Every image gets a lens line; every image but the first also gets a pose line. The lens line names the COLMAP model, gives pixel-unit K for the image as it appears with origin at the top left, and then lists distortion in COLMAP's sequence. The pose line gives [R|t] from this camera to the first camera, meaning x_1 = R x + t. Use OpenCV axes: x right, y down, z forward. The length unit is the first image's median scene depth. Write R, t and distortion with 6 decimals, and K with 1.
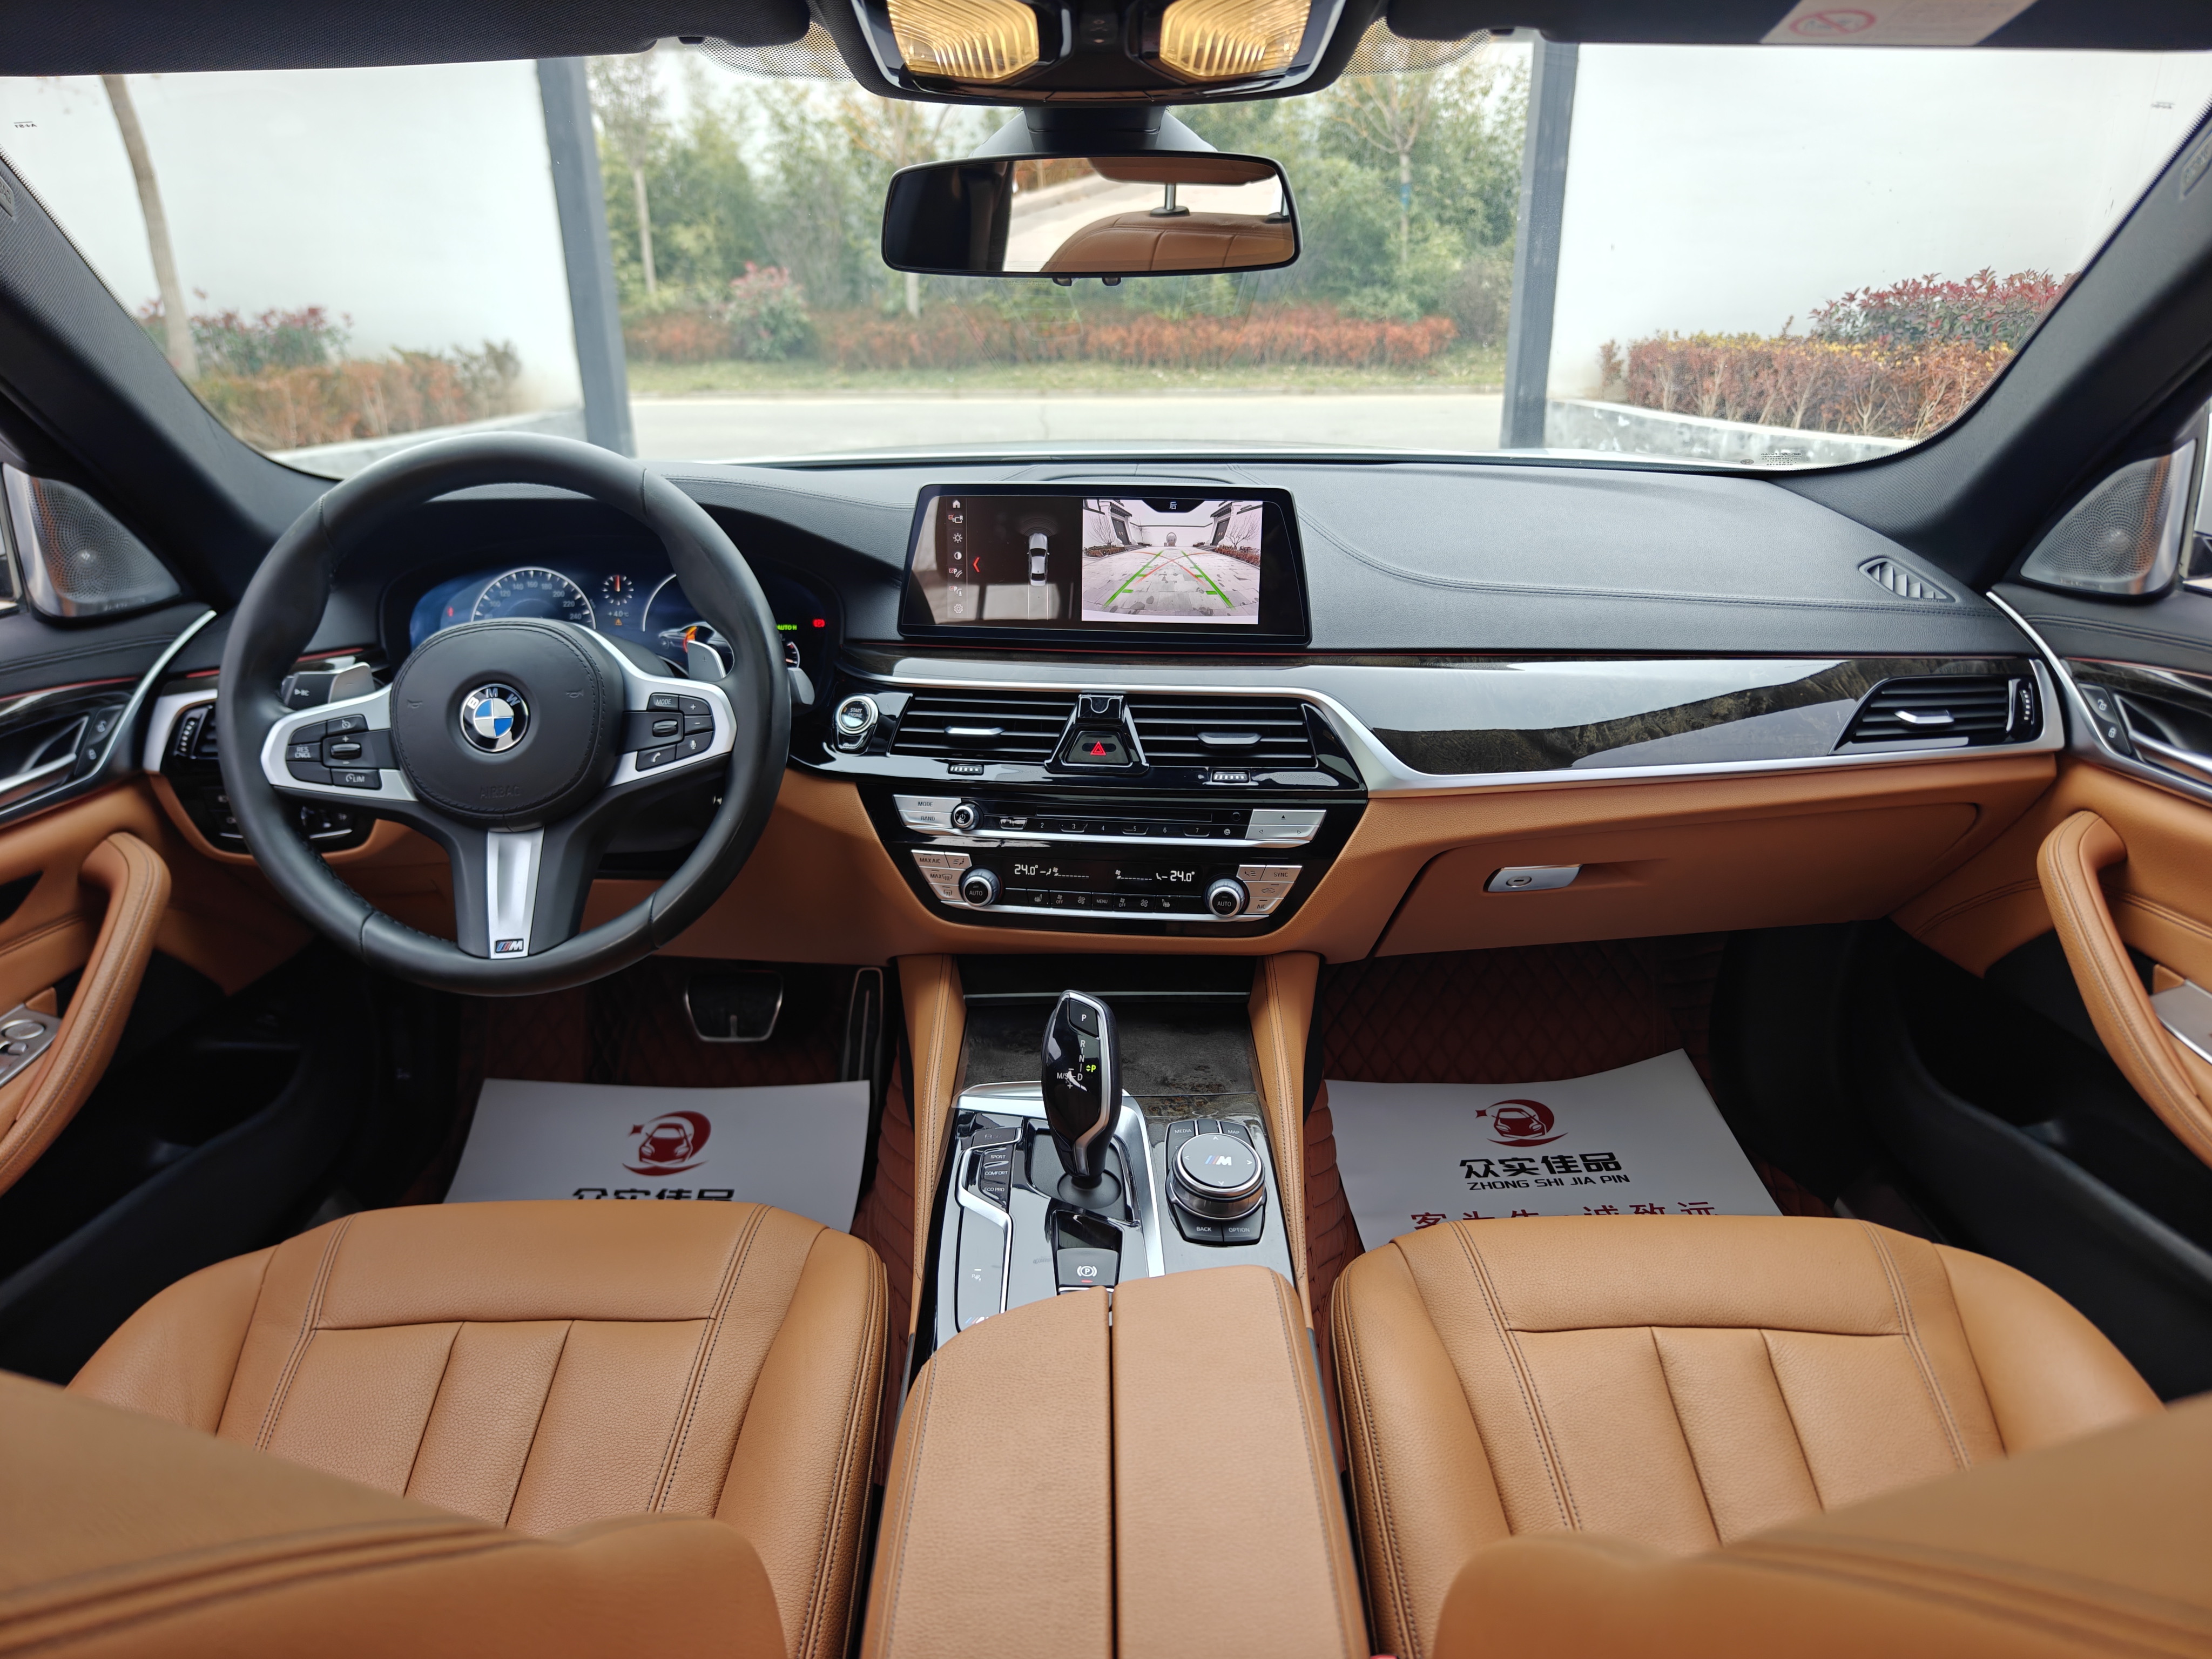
lens RADIAL K [[1511.3, 0, 1106.0], [0, 1511.3, 829.5], [0, 0, 1]] dist [0.003483, -0.004059]
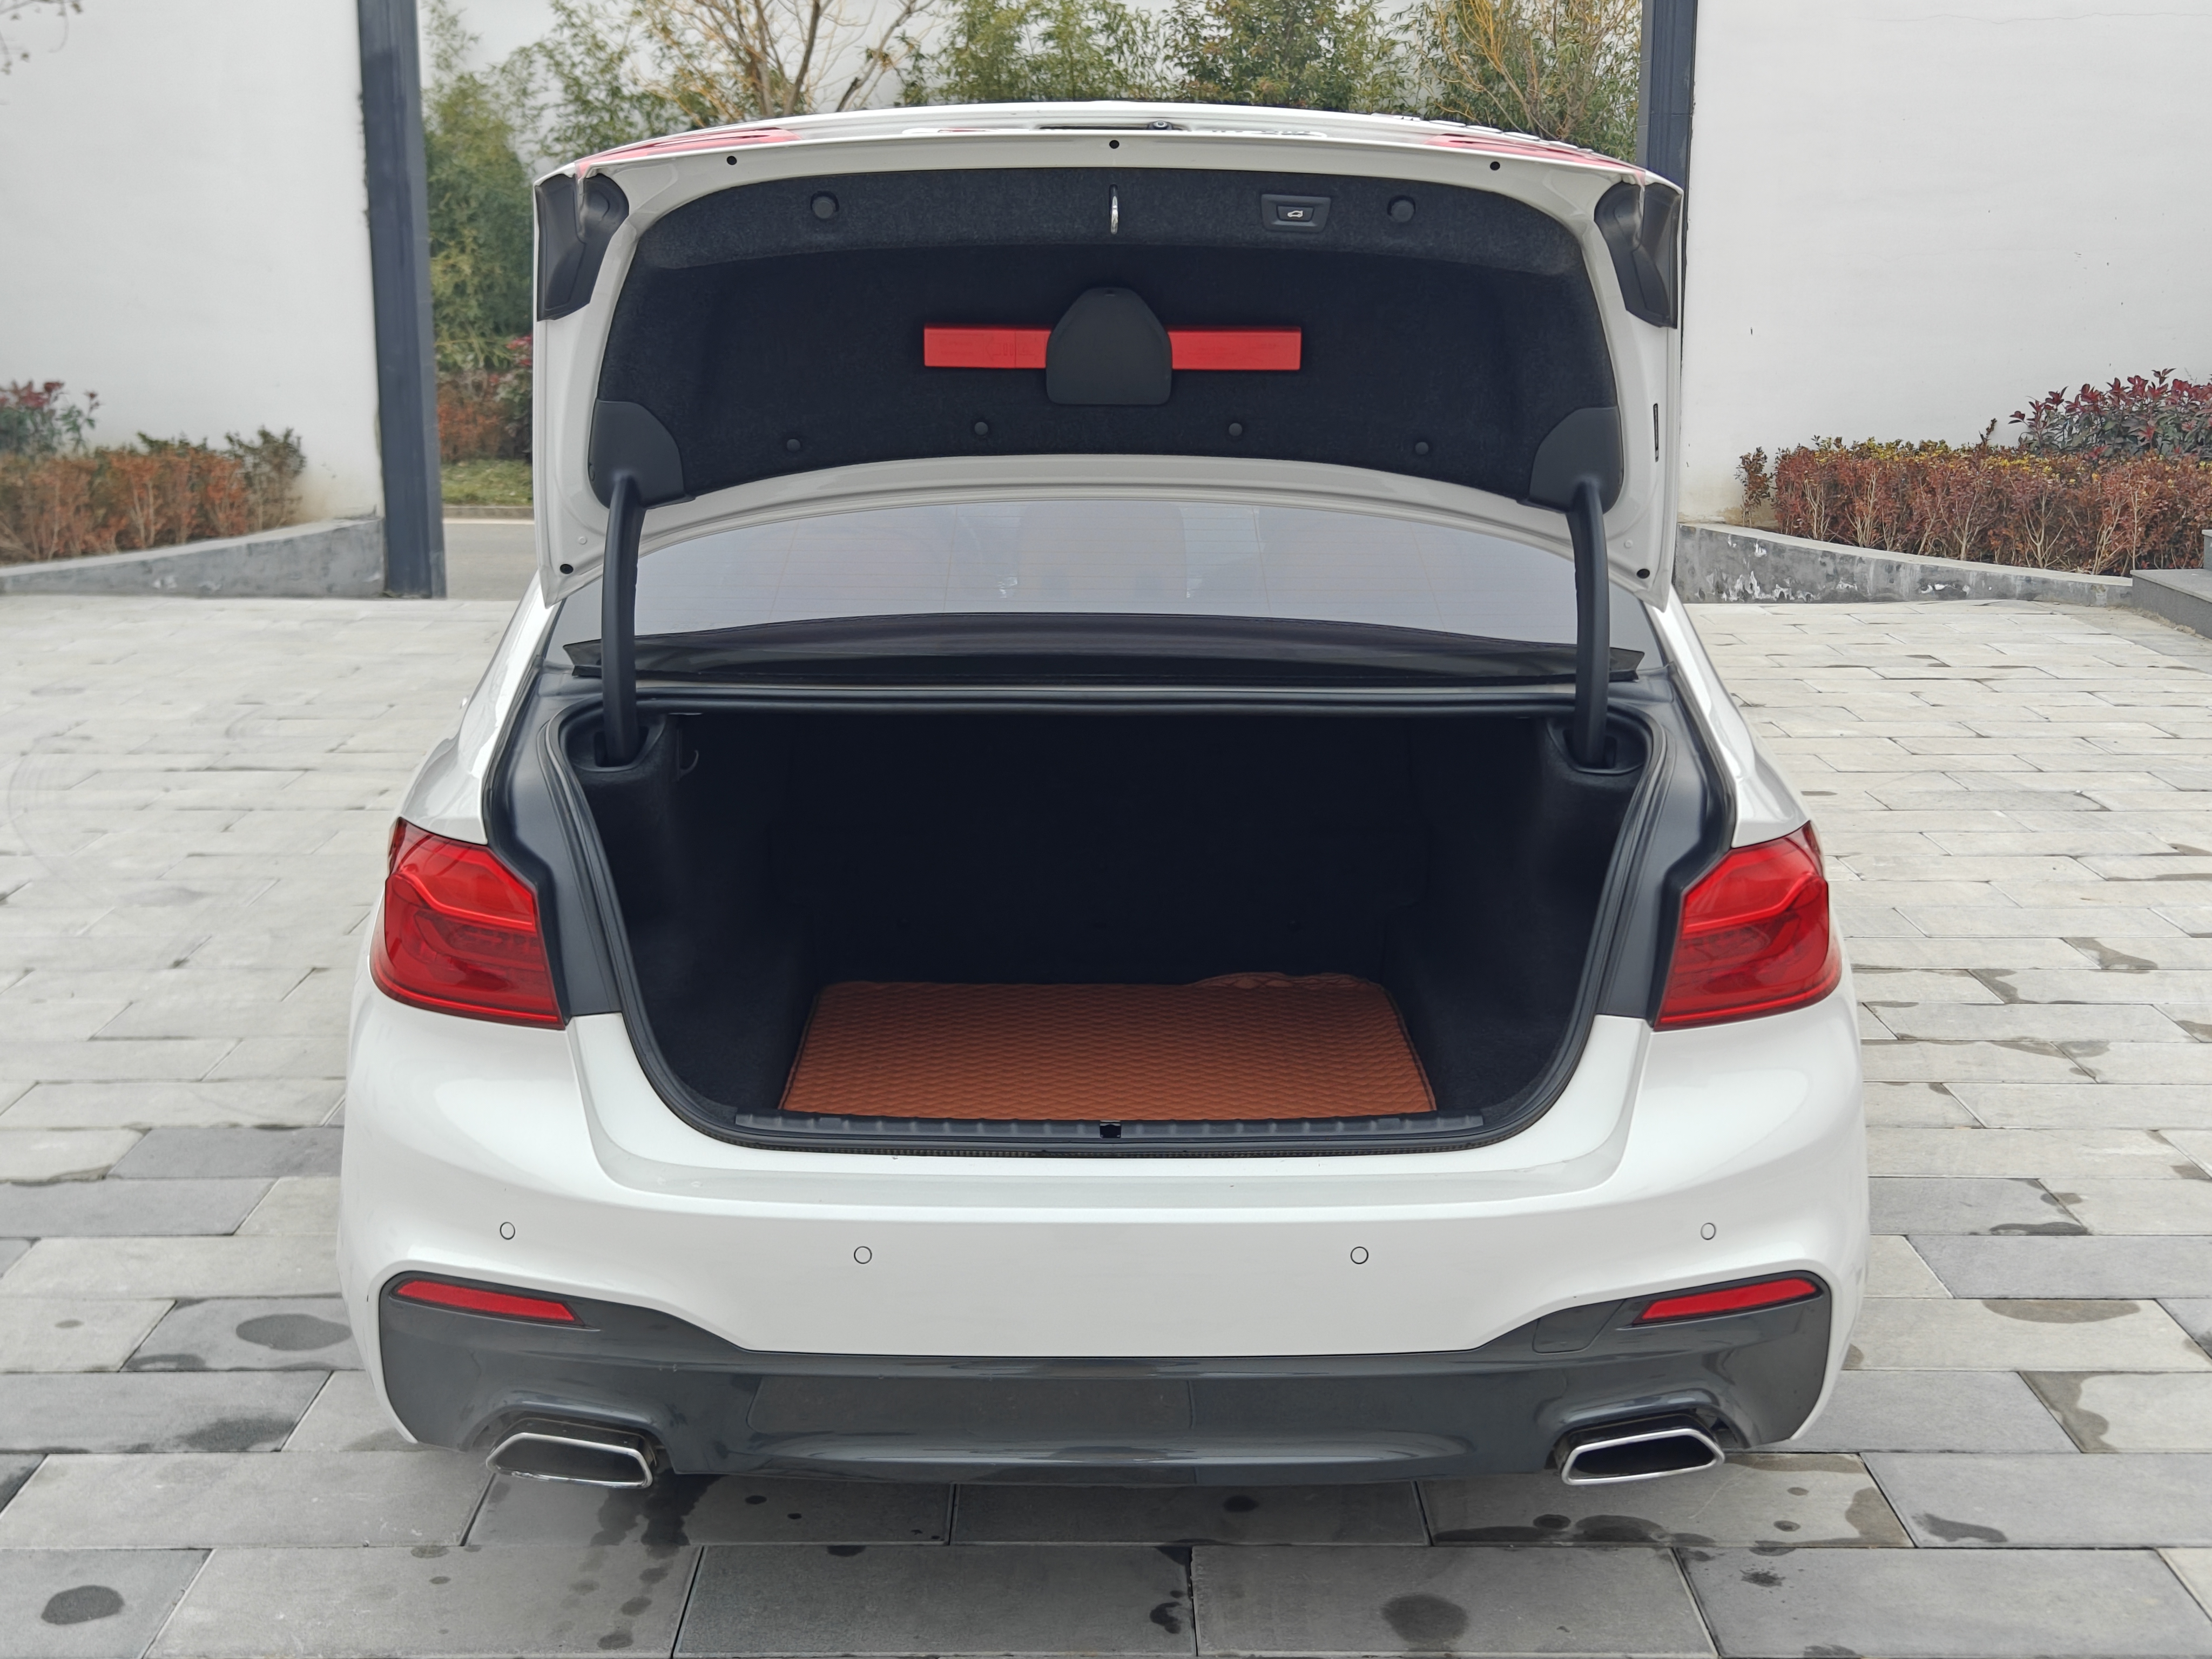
lens RADIAL K [[3079.1, 0, 1125.6], [0, 3079.1, 842.2], [0, 0, 1]] dist [0.242855, -0.858111]
pose [[0.999851, 0.011174, 0.013132, 0.000085], [-0.008630, 0.983647, -0.179902, 0.085371], [-0.014928, 0.179762, 0.983597, -0.274597]]
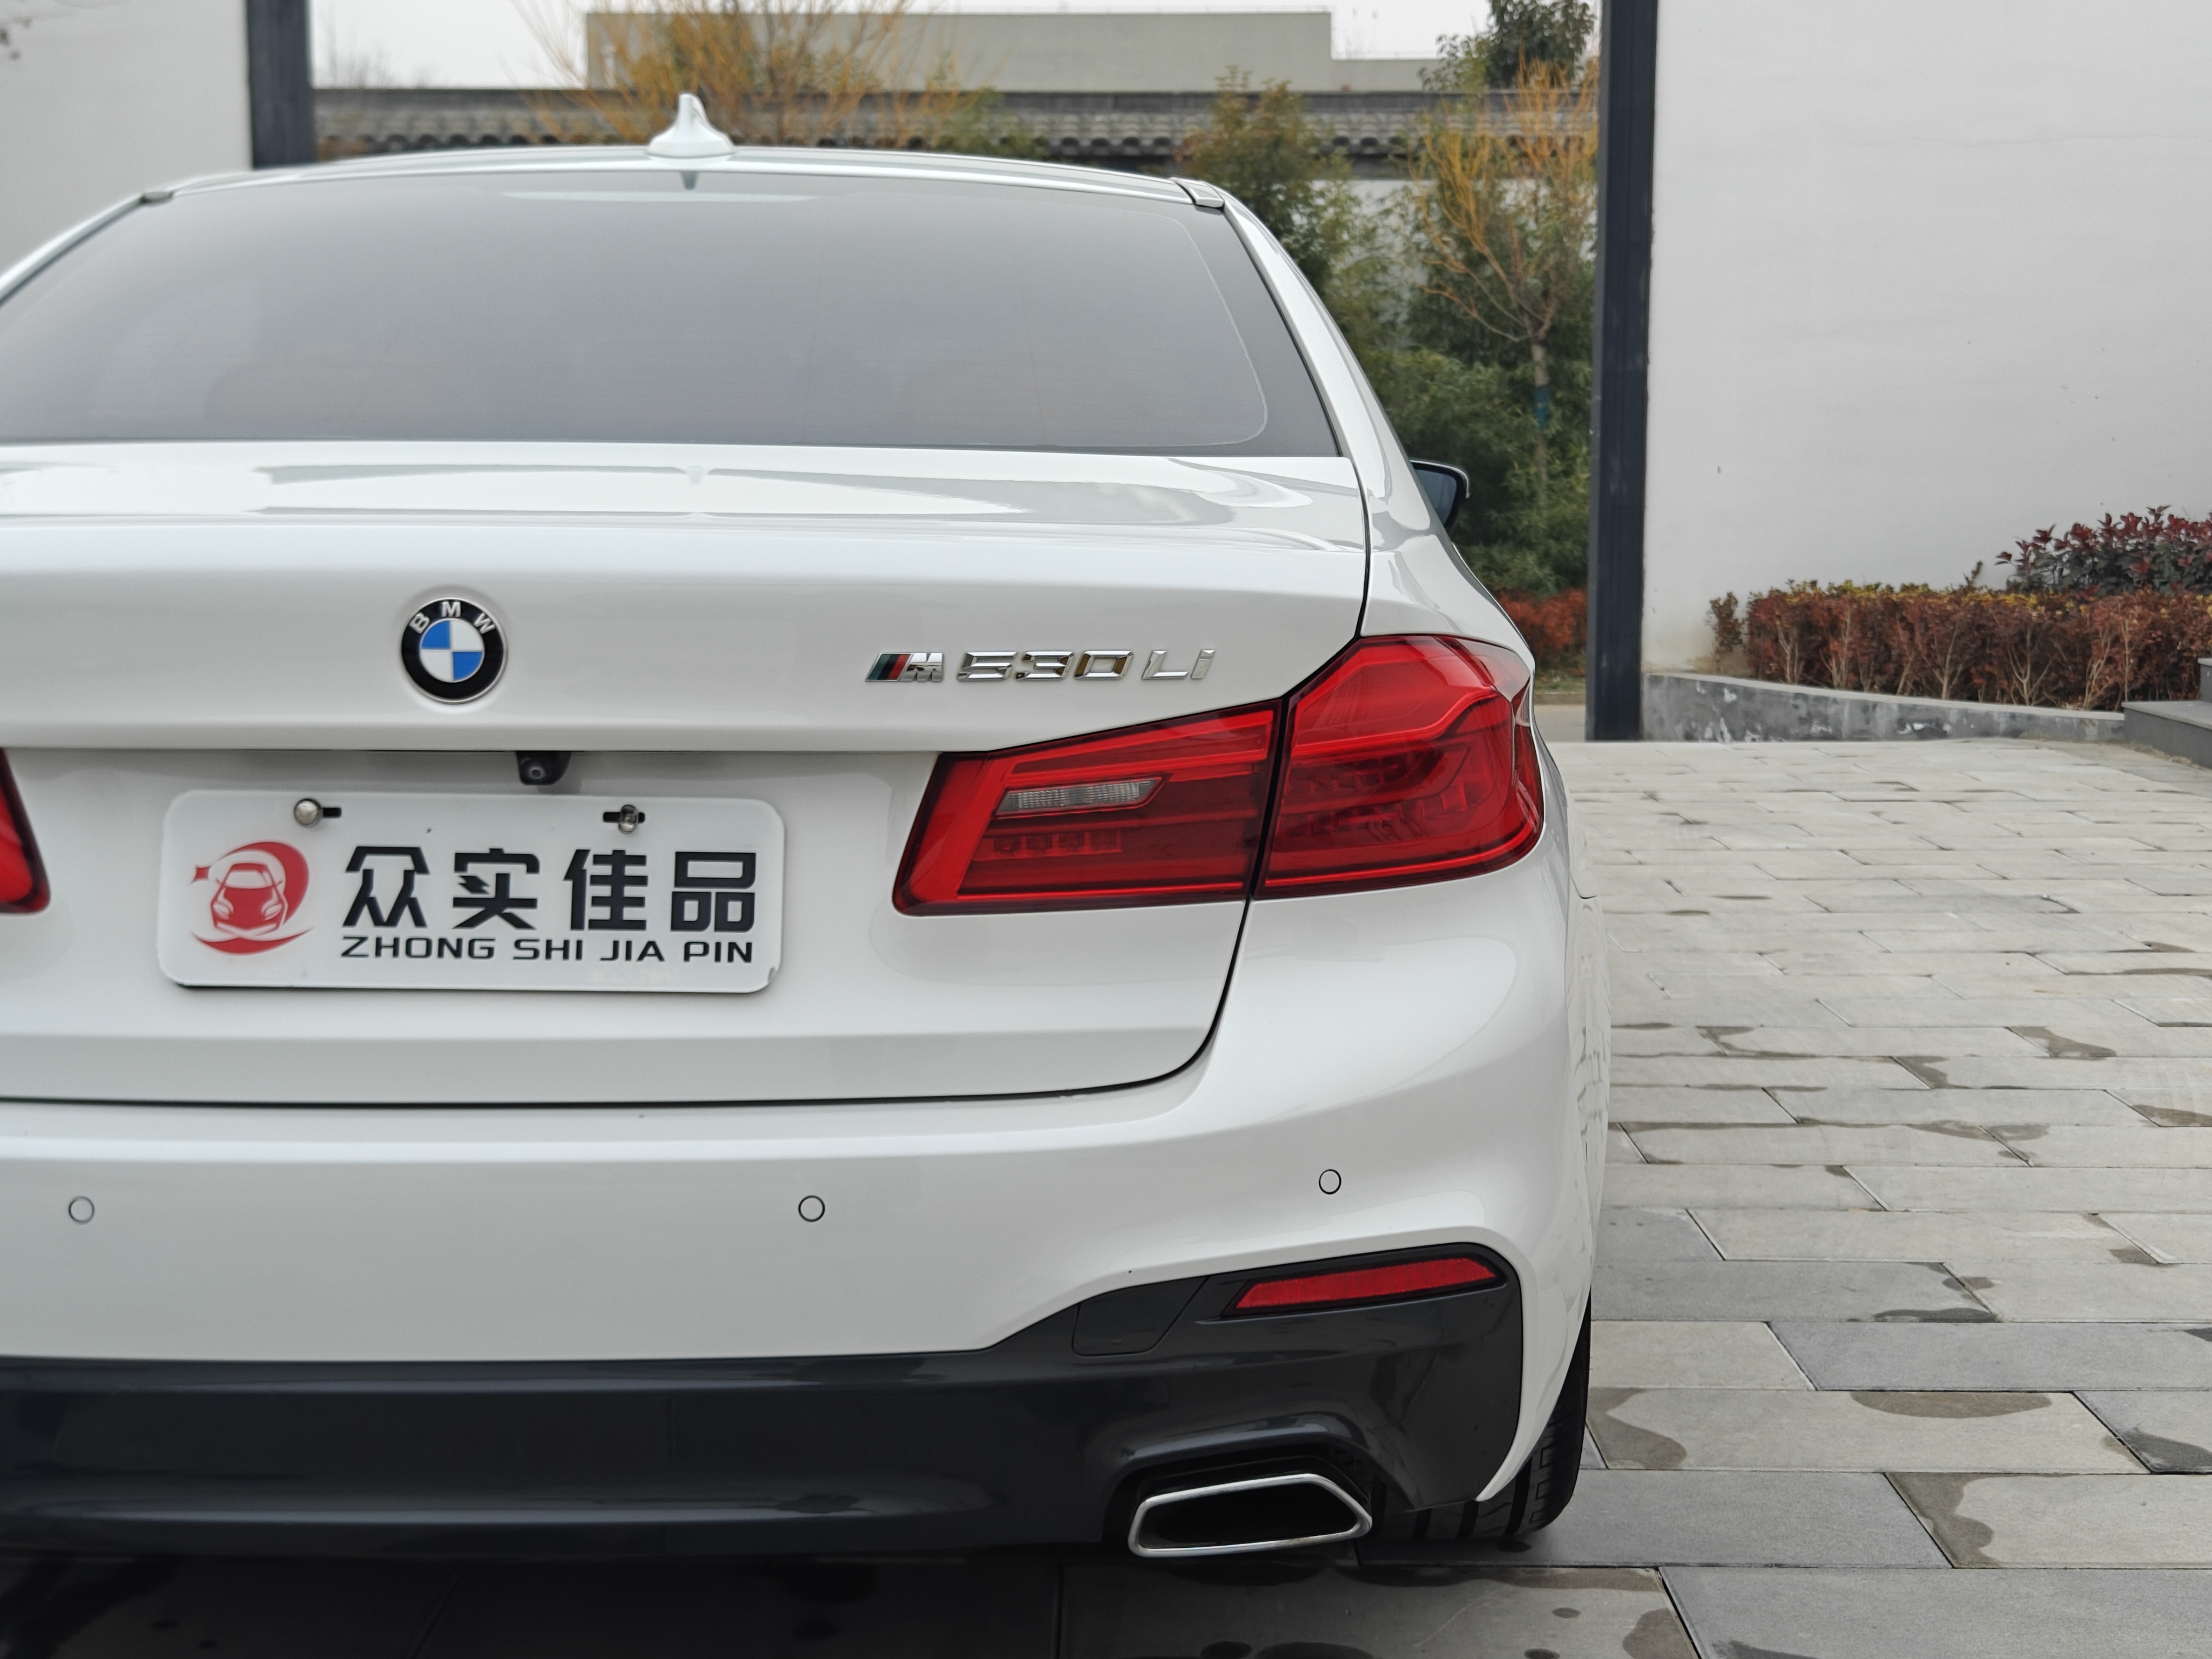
lens RADIAL K [[3097.6, 0, 1116.4], [0, 3097.6, 832.8], [0, 0, 1]] dist [0.234660, -0.857510]
pose [[0.999952, 0.009649, -0.001818, 0.027954], [-0.009792, 0.966119, -0.257911, 0.093787], [-0.000732, 0.257917, 0.966167, -0.219306]]
